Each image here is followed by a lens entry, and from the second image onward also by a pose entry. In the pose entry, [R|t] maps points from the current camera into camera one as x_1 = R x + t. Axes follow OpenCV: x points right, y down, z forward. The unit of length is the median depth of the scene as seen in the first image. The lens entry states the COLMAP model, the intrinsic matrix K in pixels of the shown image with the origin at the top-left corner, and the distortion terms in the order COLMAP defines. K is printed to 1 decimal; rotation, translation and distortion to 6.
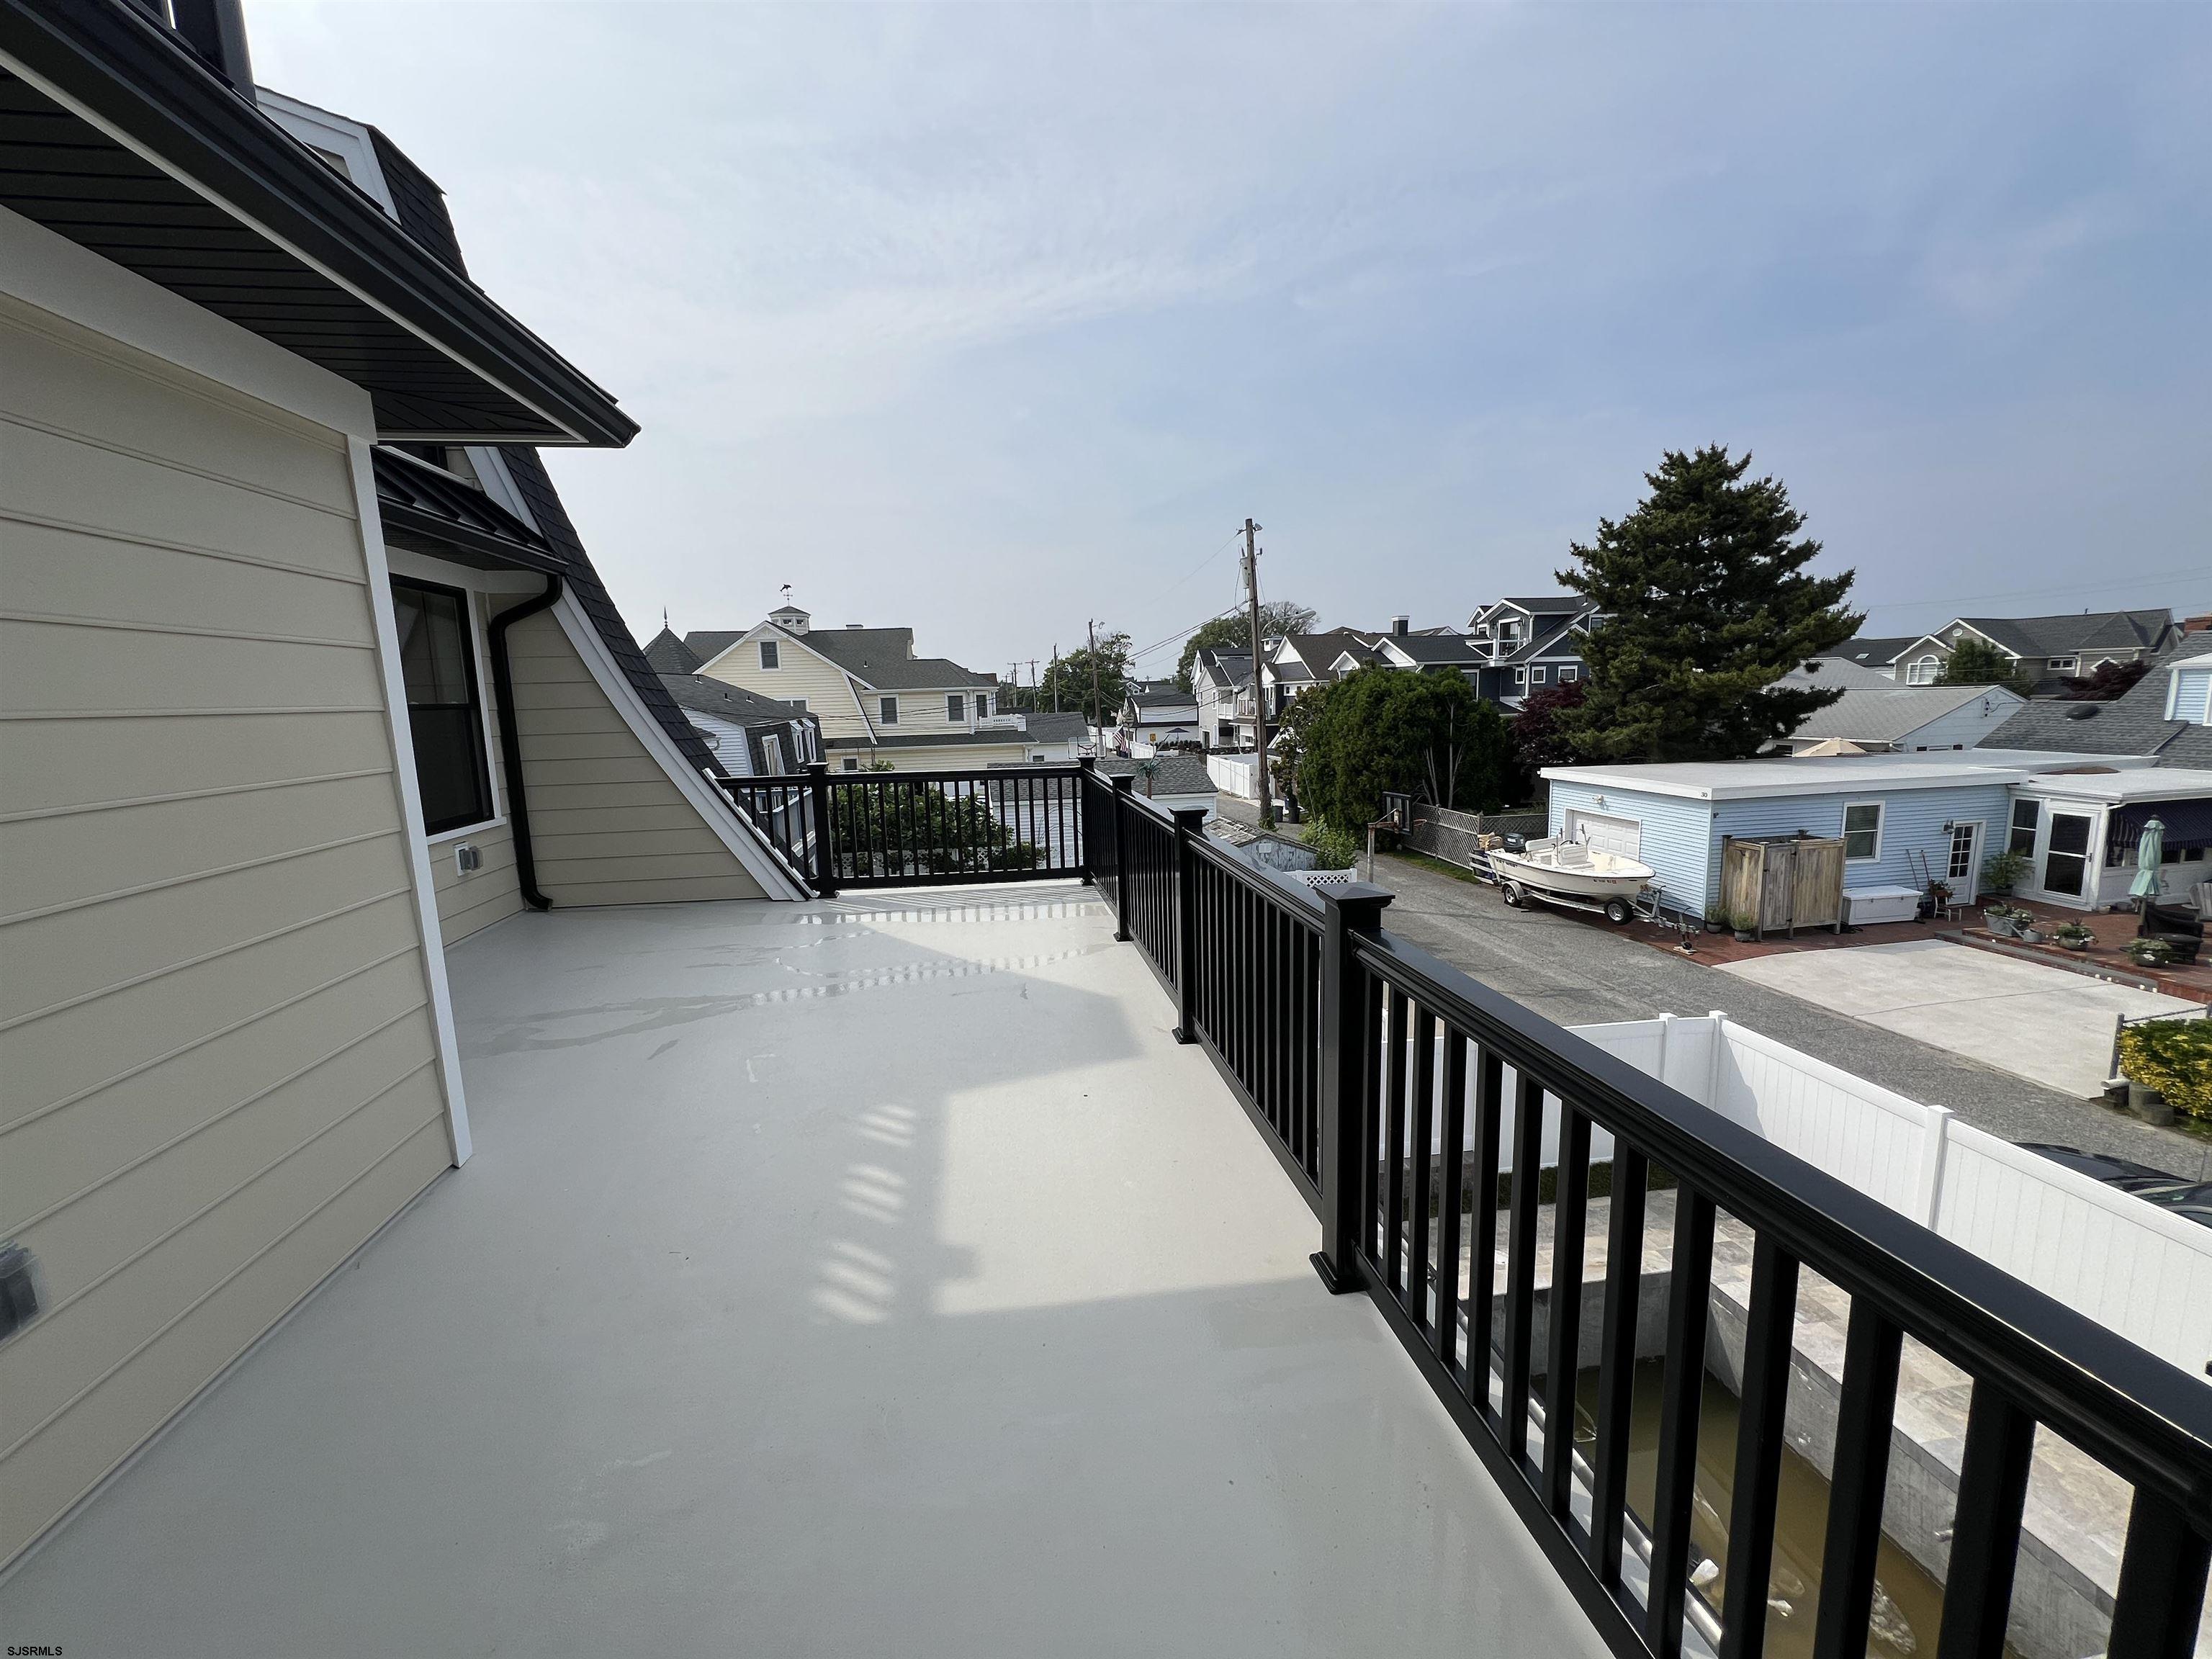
lens RADIAL K [[883.1, 0, 1100.3], [0, 883.1, 829.7], [0, 0, 1]] dist [-0.001865, 0.000629]
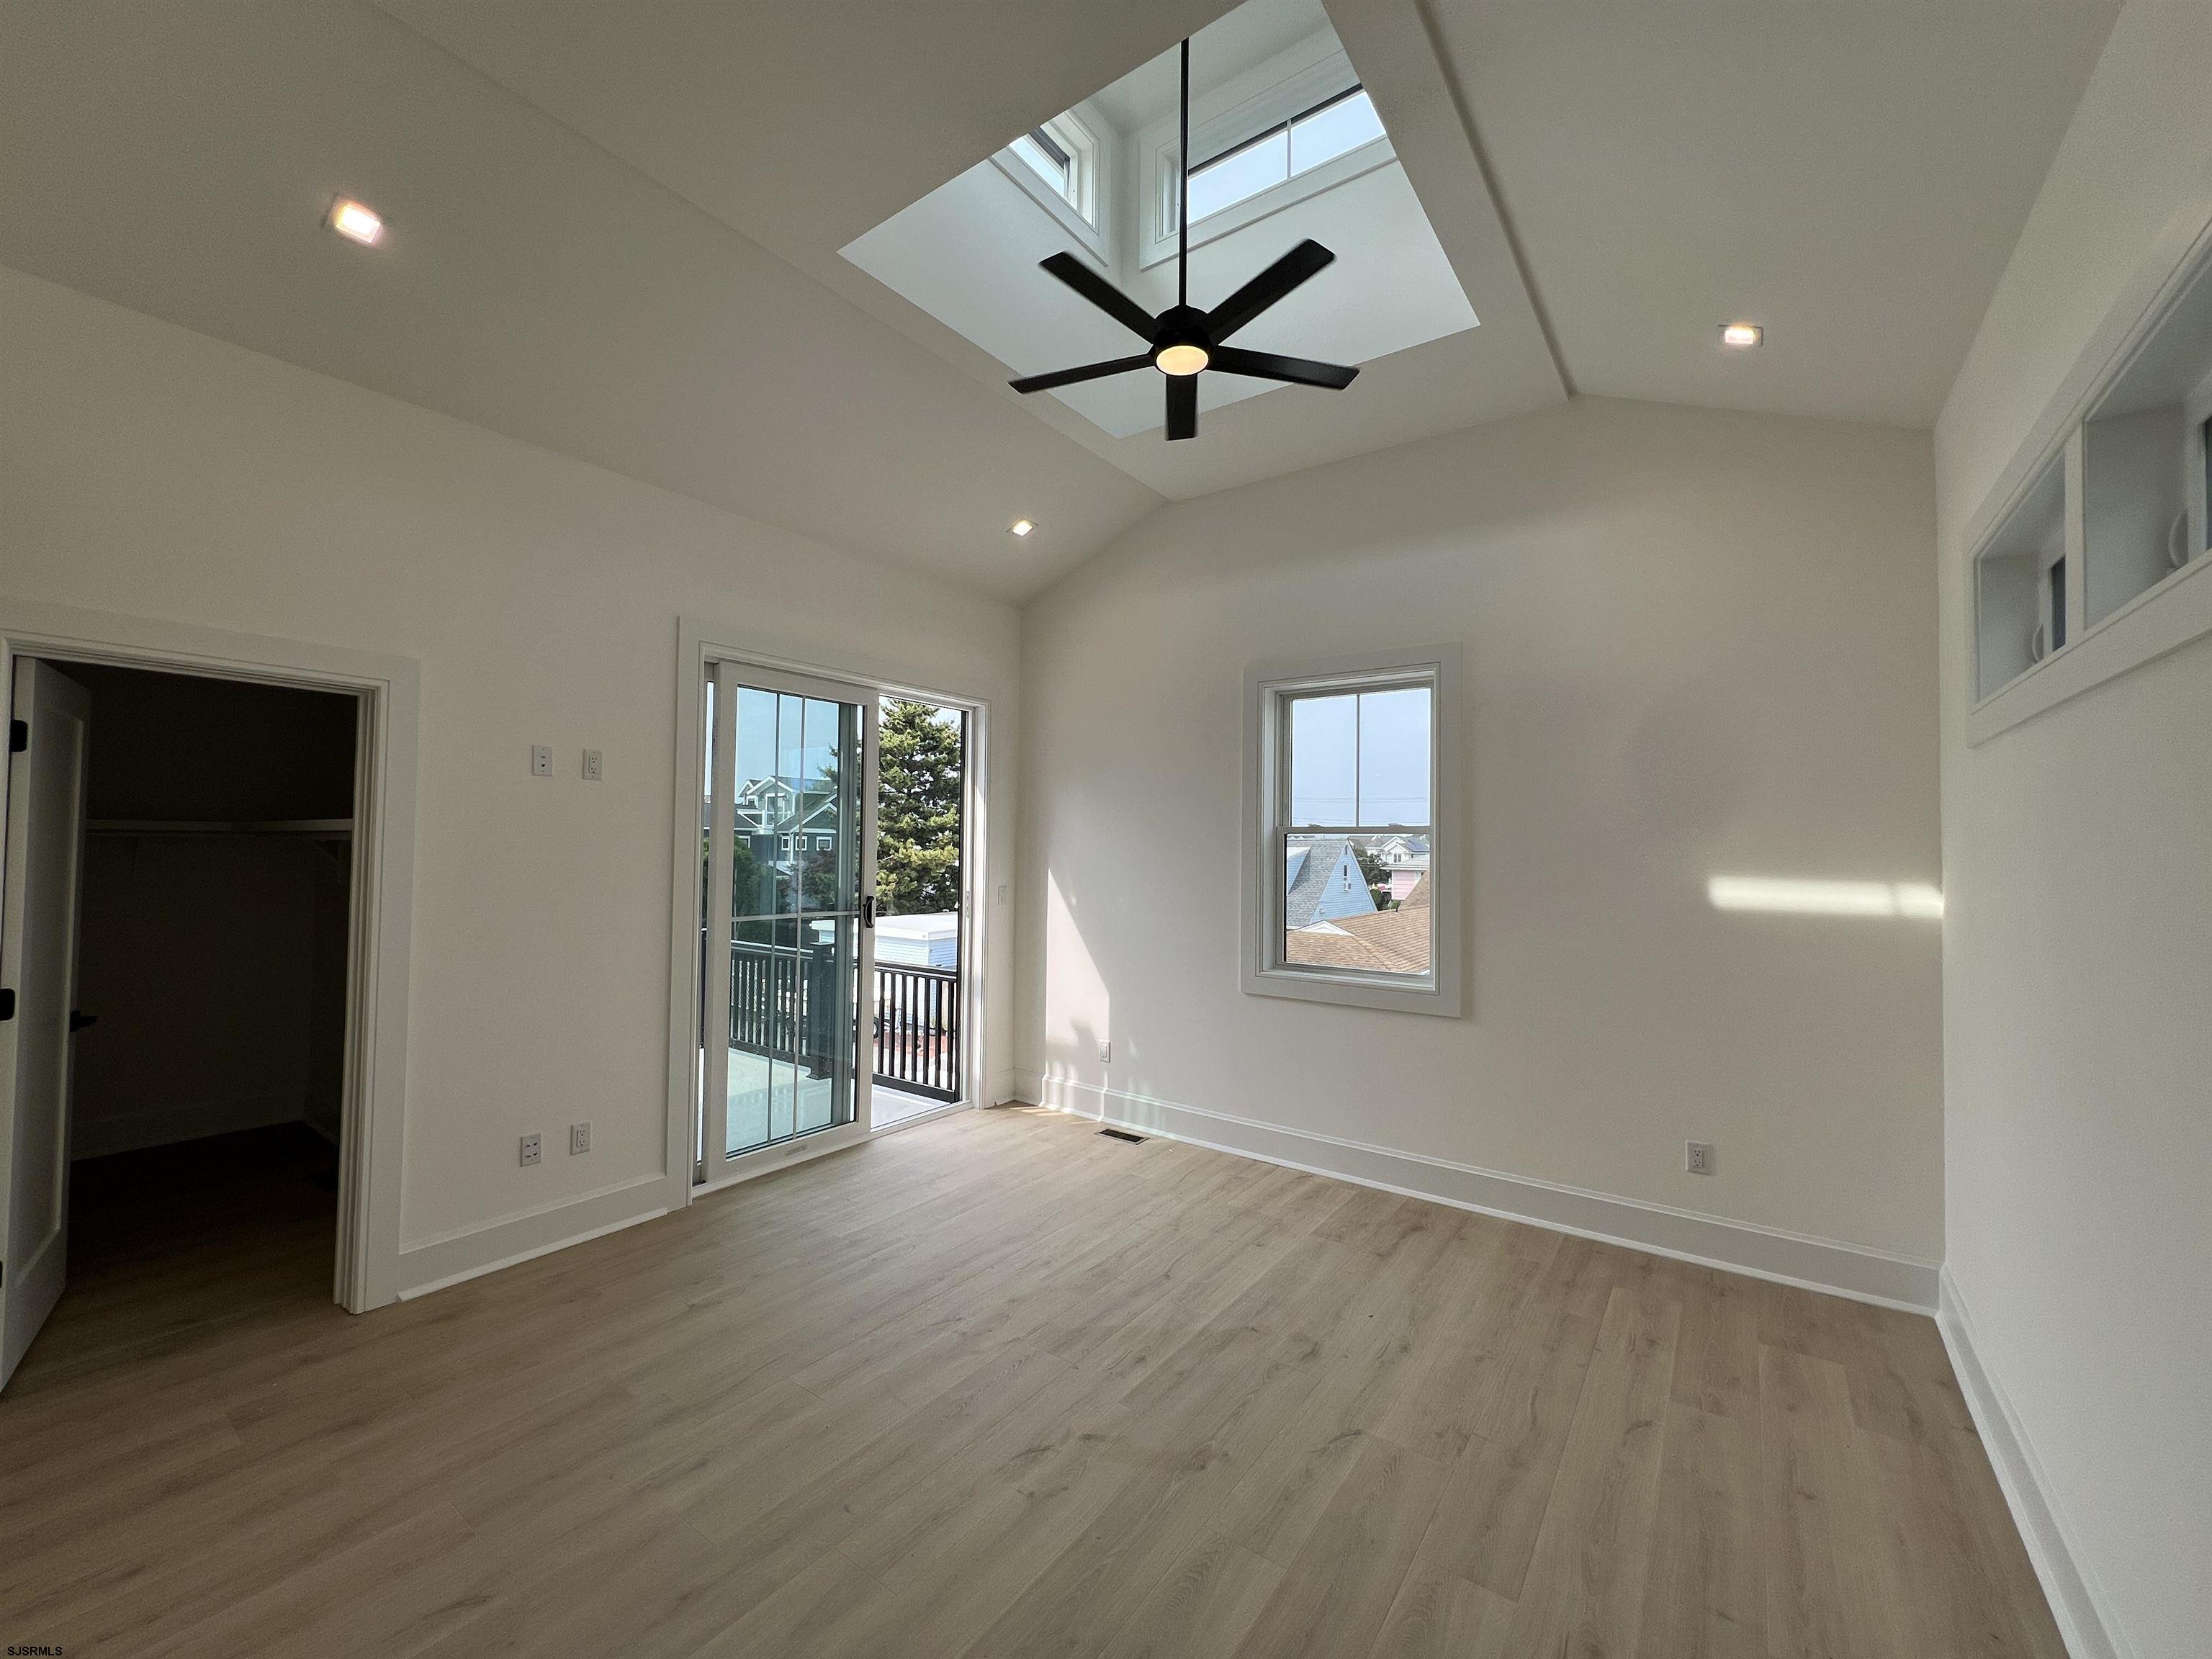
lens RADIAL K [[883.1, 0, 1114.1], [0, 883.1, 826.6], [0, 0, 1]] dist [-0.001865, 0.000629]
pose [[0.693248, 0.056106, 0.718512, -0.094861], [0.077449, 0.985392, -0.151671, 0.018114], [-0.716526, 0.160794, 0.678776, -0.150625]]
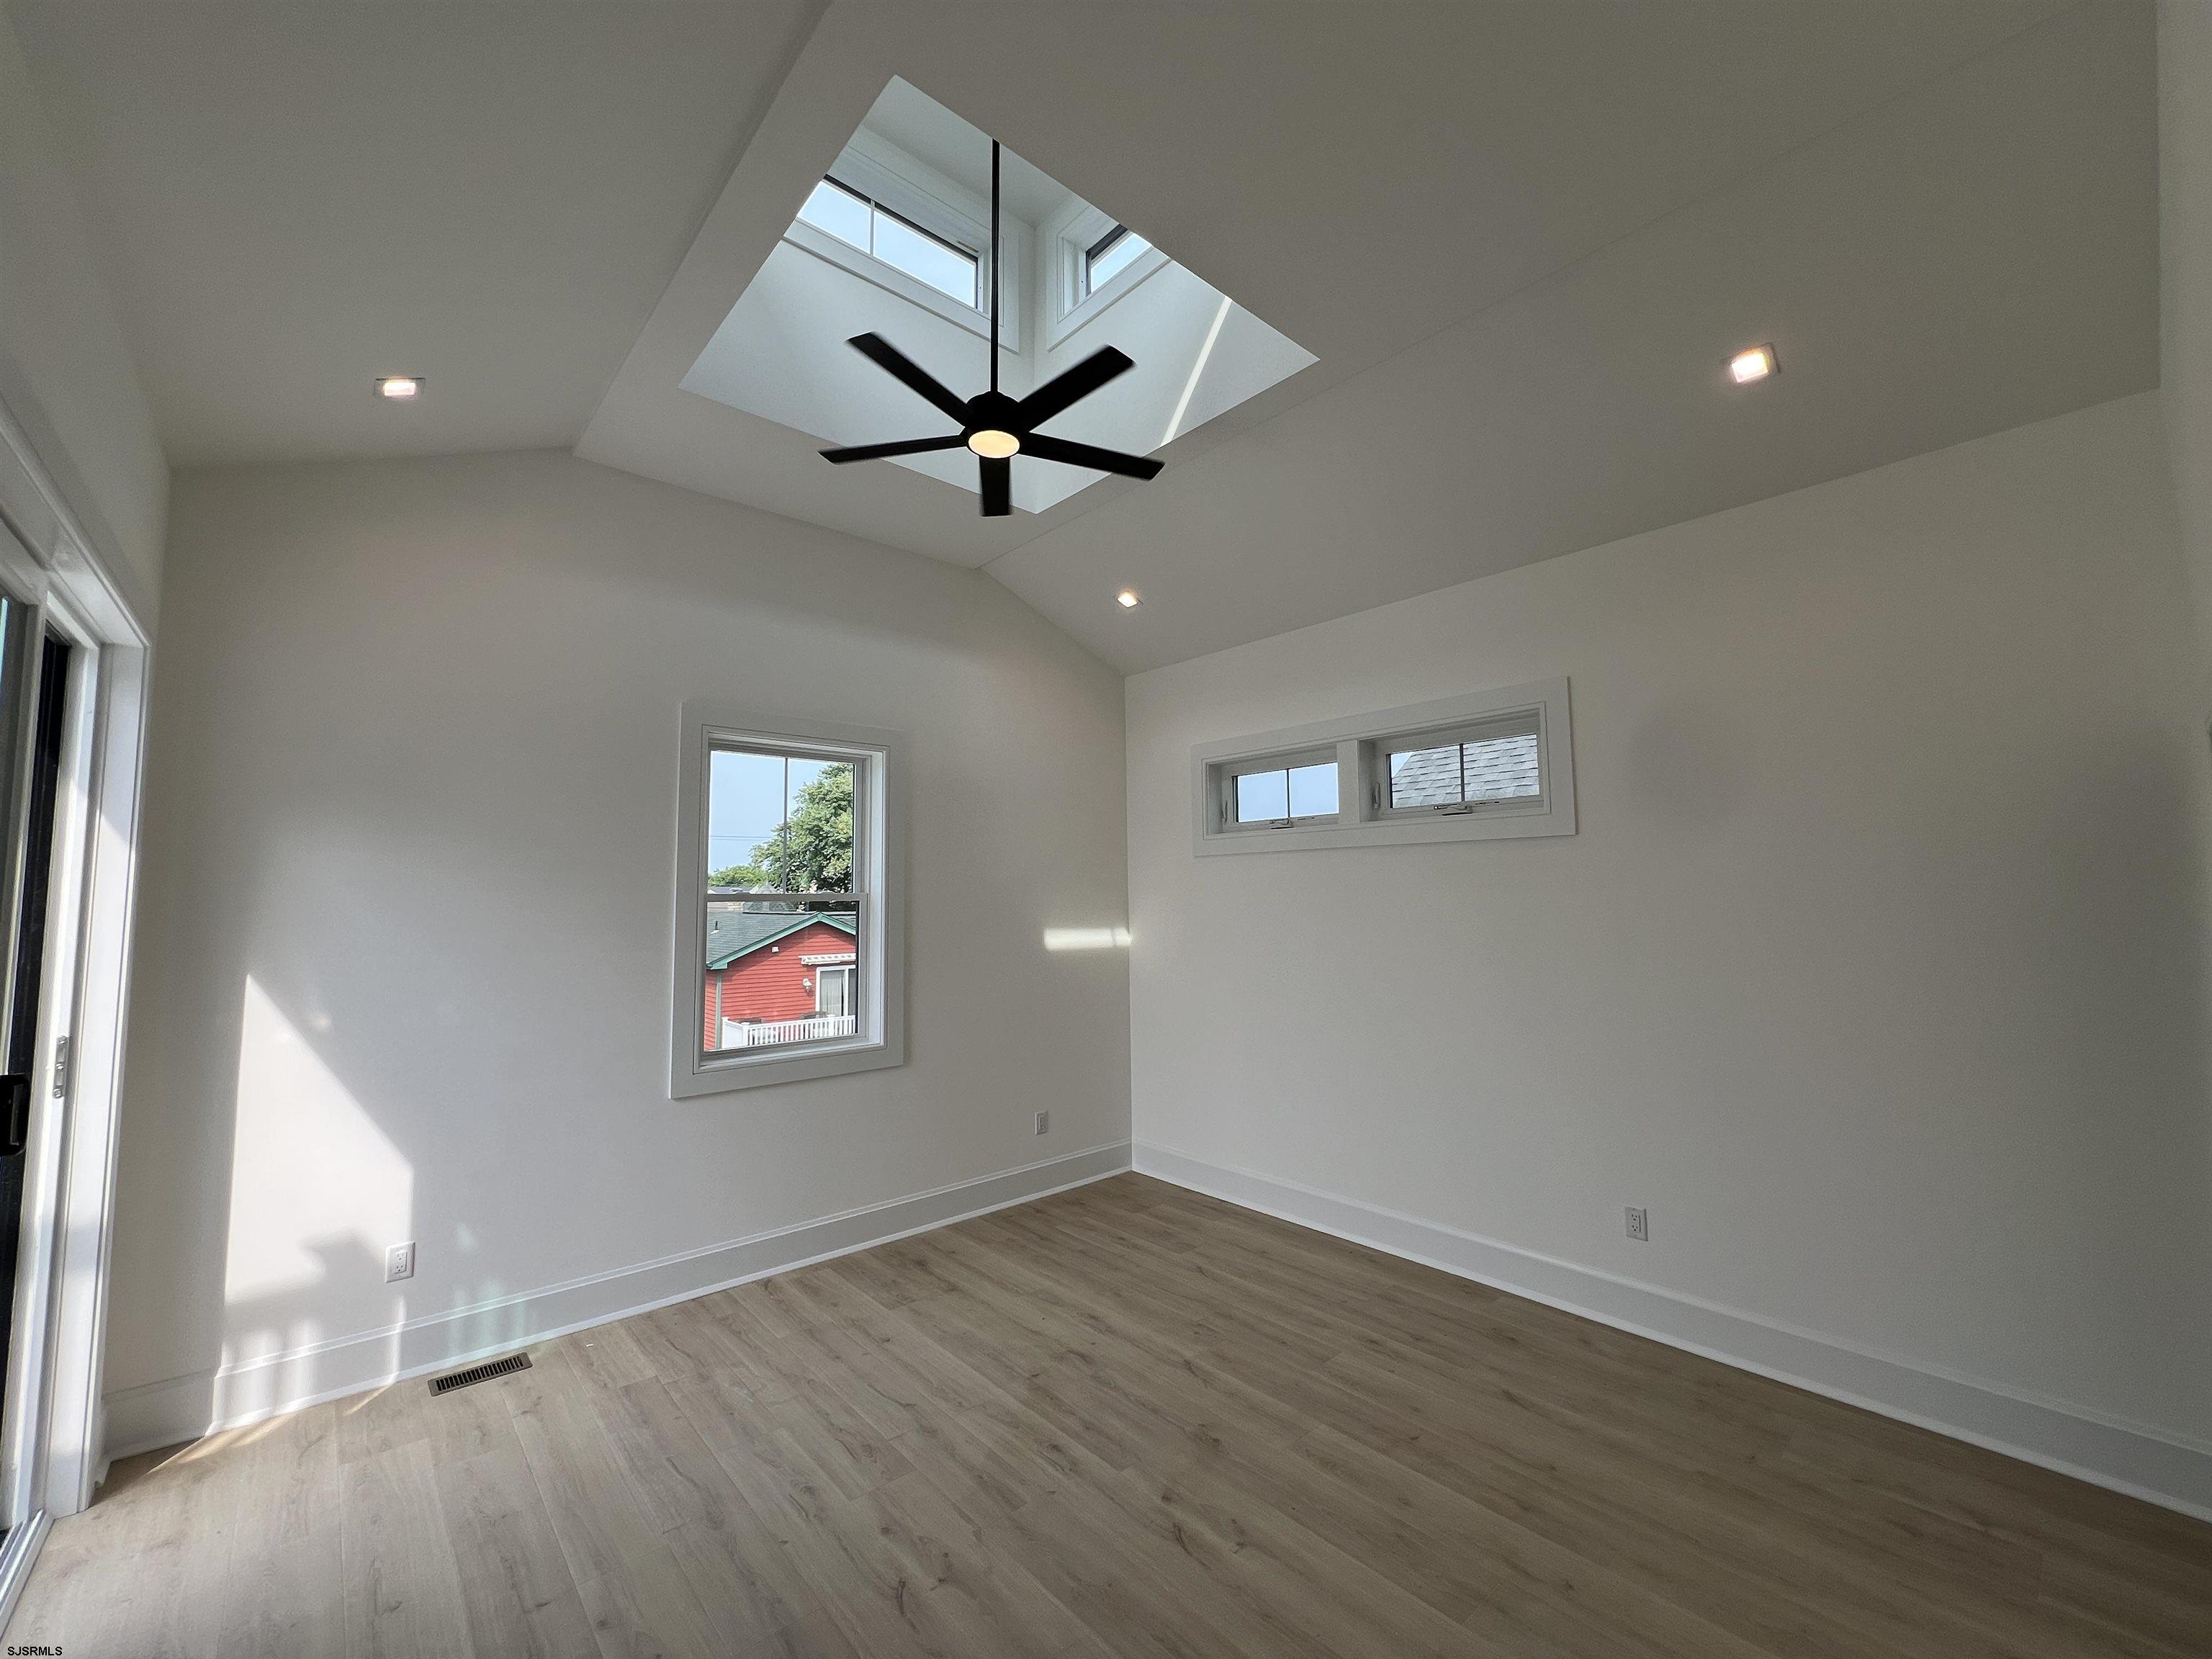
lens RADIAL K [[883.1, 0, 1099.1], [0, 883.1, 830.2], [0, 0, 1]] dist [-0.001865, 0.000629]
pose [[-0.543965, 0.092152, 0.834032, -0.224311], [0.149285, 0.988723, -0.011878, -0.175172], [-0.825721, 0.118047, -0.551588, 0.860655]]
